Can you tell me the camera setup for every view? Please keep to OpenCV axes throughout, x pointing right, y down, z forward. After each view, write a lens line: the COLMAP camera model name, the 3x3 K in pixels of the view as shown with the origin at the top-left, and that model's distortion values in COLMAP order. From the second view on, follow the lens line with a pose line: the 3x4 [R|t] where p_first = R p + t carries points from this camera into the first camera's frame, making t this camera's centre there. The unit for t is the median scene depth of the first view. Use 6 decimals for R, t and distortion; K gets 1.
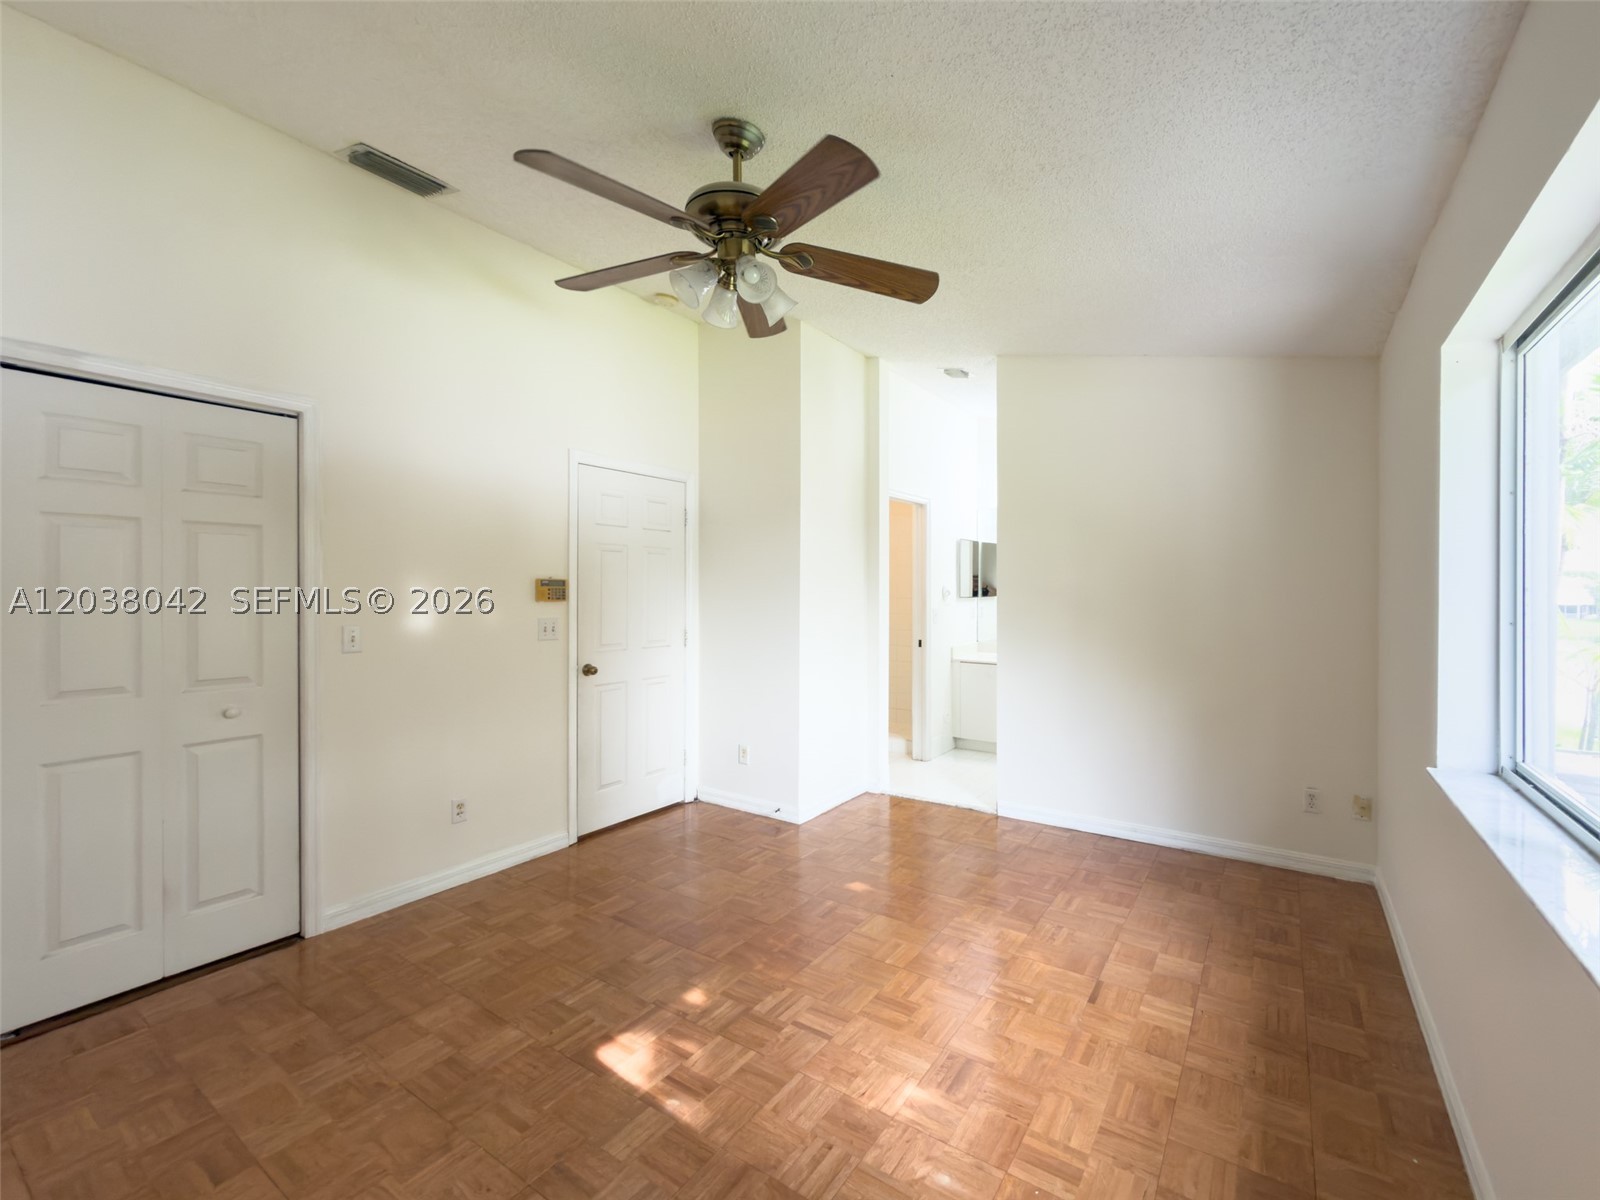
lens RADIAL K [[670.4, 0, 857.6], [0, 670.4, 596.8], [0, 0, 1]] dist [-0.001337, -0.000125]
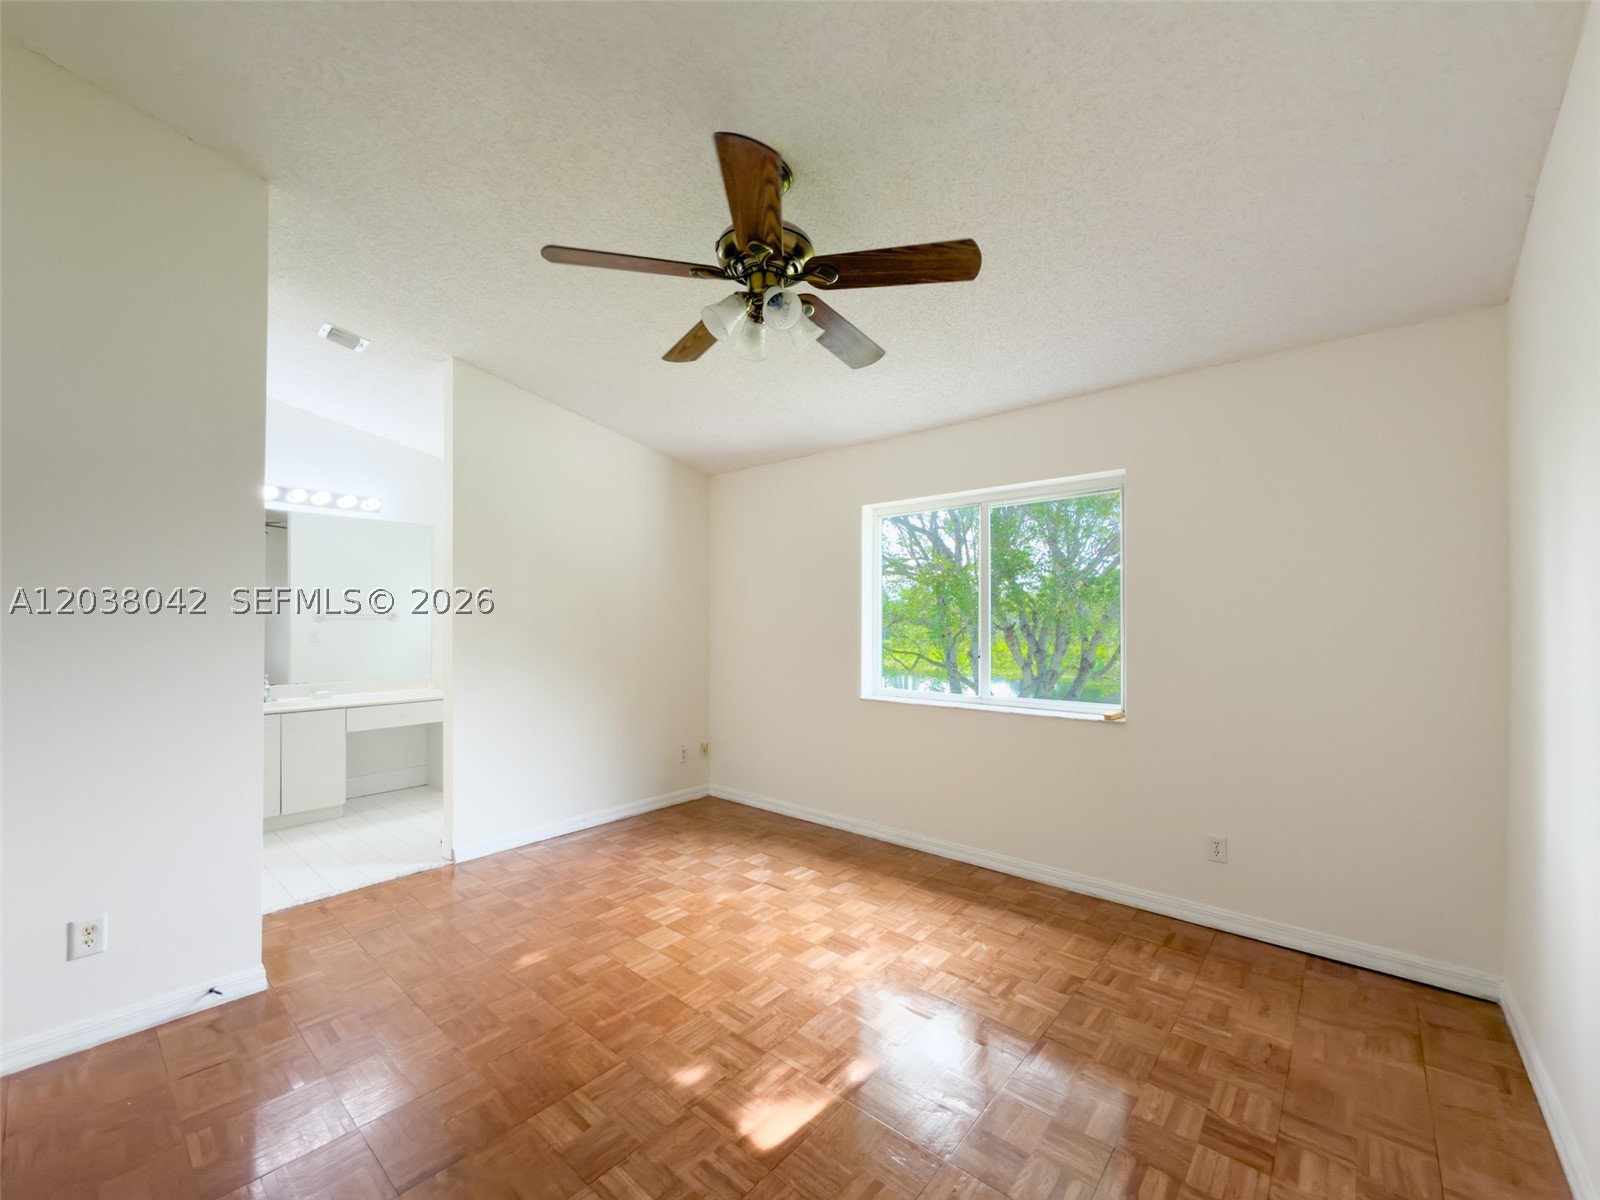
lens RADIAL K [[655.4, 0, 807.8], [0, 655.4, 600.7], [0, 0, 1]] dist [-0.001020, 0.000030]
pose [[0.136647, 0.026815, 0.990257, -1.072062], [0.005916, 0.999594, -0.027884, -0.001886], [-0.990602, 0.009668, 0.136432, 0.712606]]
